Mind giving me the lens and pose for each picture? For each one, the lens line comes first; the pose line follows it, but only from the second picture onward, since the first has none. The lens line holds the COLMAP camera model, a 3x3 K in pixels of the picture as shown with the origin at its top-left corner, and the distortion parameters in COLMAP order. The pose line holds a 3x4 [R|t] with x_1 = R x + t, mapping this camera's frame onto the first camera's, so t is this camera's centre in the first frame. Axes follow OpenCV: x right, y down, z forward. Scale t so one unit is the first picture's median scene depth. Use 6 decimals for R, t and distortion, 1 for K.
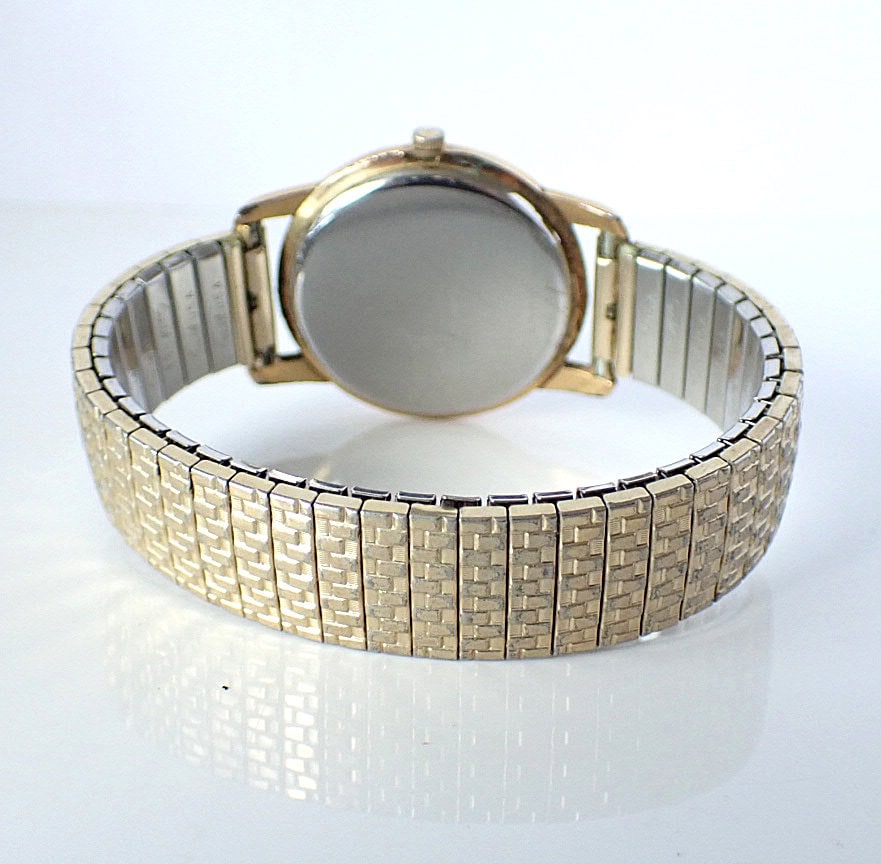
lens RADIAL K [[1407.7, 0, 440.5], [0, 1407.7, 432.0], [0, 0, 1]] dist [0.021645, 0.013909]
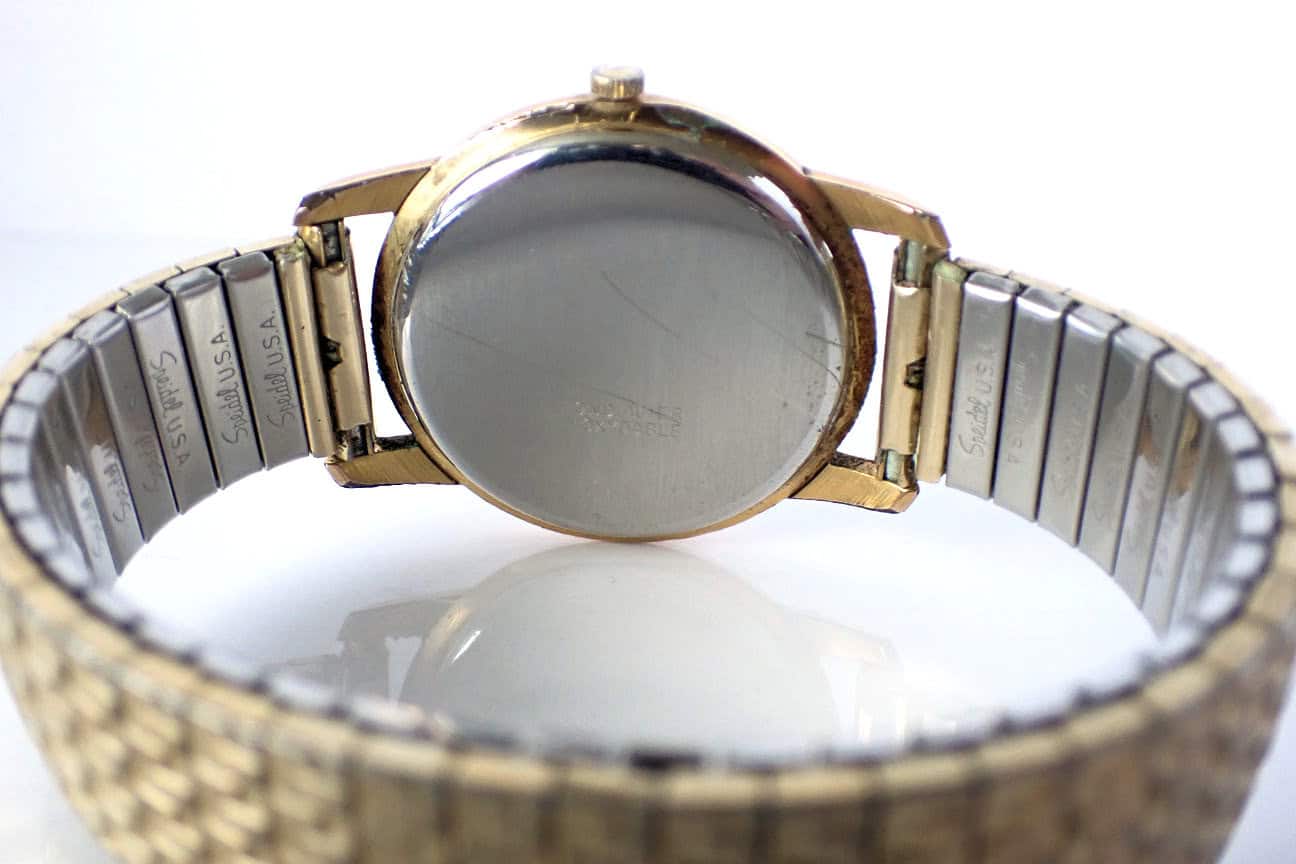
lens RADIAL K [[1409.6, 0, 648.0], [0, 1409.6, 432.0], [0, 0, 1]] dist [-0.000012, -0.000350]
pose [[0.999936, 0.011230, -0.001039, 0.006917], [-0.011272, 0.998053, -0.061345, -0.022528], [0.000348, 0.061352, 0.998116, 0.400234]]
